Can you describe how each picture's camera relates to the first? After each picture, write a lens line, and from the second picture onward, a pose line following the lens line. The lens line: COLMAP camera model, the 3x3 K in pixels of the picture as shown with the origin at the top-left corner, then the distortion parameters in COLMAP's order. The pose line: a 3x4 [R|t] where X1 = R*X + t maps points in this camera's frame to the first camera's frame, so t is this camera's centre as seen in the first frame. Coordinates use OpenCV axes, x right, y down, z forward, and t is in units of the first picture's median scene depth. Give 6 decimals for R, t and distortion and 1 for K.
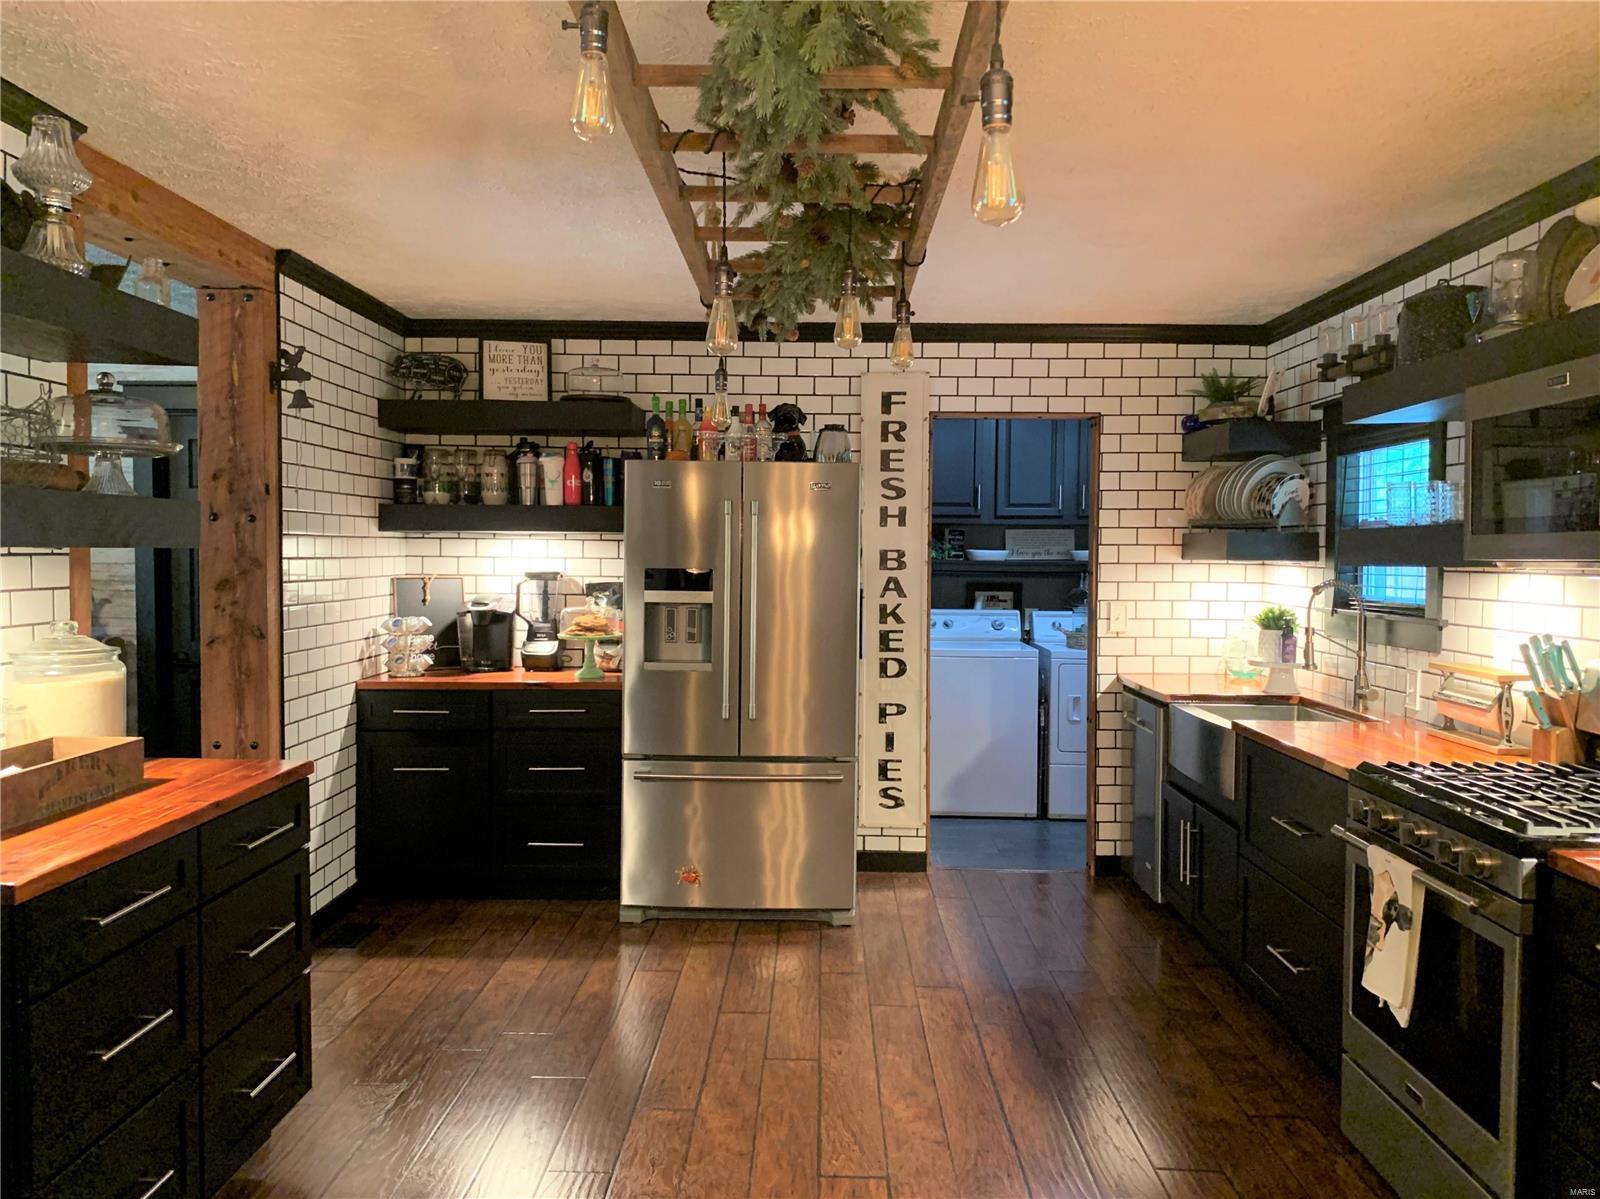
lens RADIAL K [[1207.7, 0, 797.9], [0, 1207.7, 581.1], [0, 0, 1]] dist [0.007441, -0.041344]
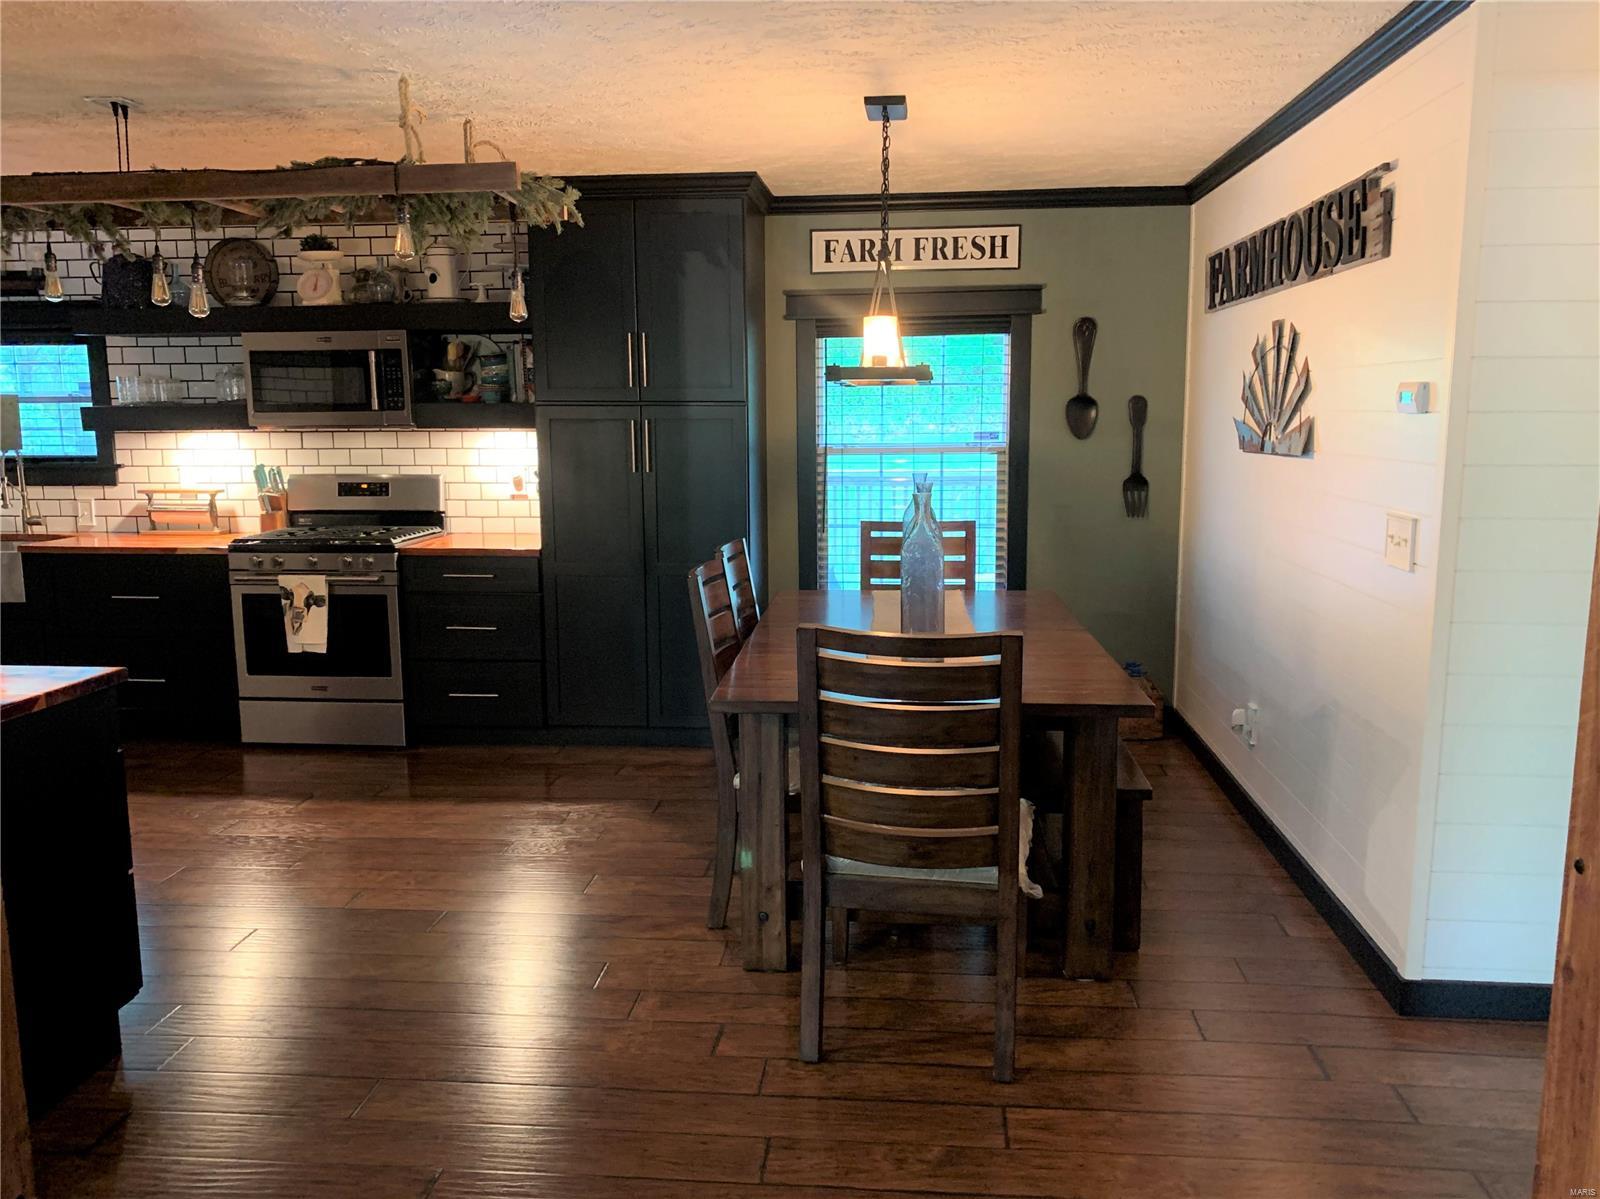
lens RADIAL K [[1207.7, 0, 797.9], [0, 1207.7, 581.1], [0, 0, 1]] dist [0.007441, -0.041344]
pose [[0.067001, -0.142983, 0.987455, -1.428030], [0.033038, 0.989454, 0.141031, -0.014602], [-0.997206, 0.023175, 0.071018, 0.048095]]
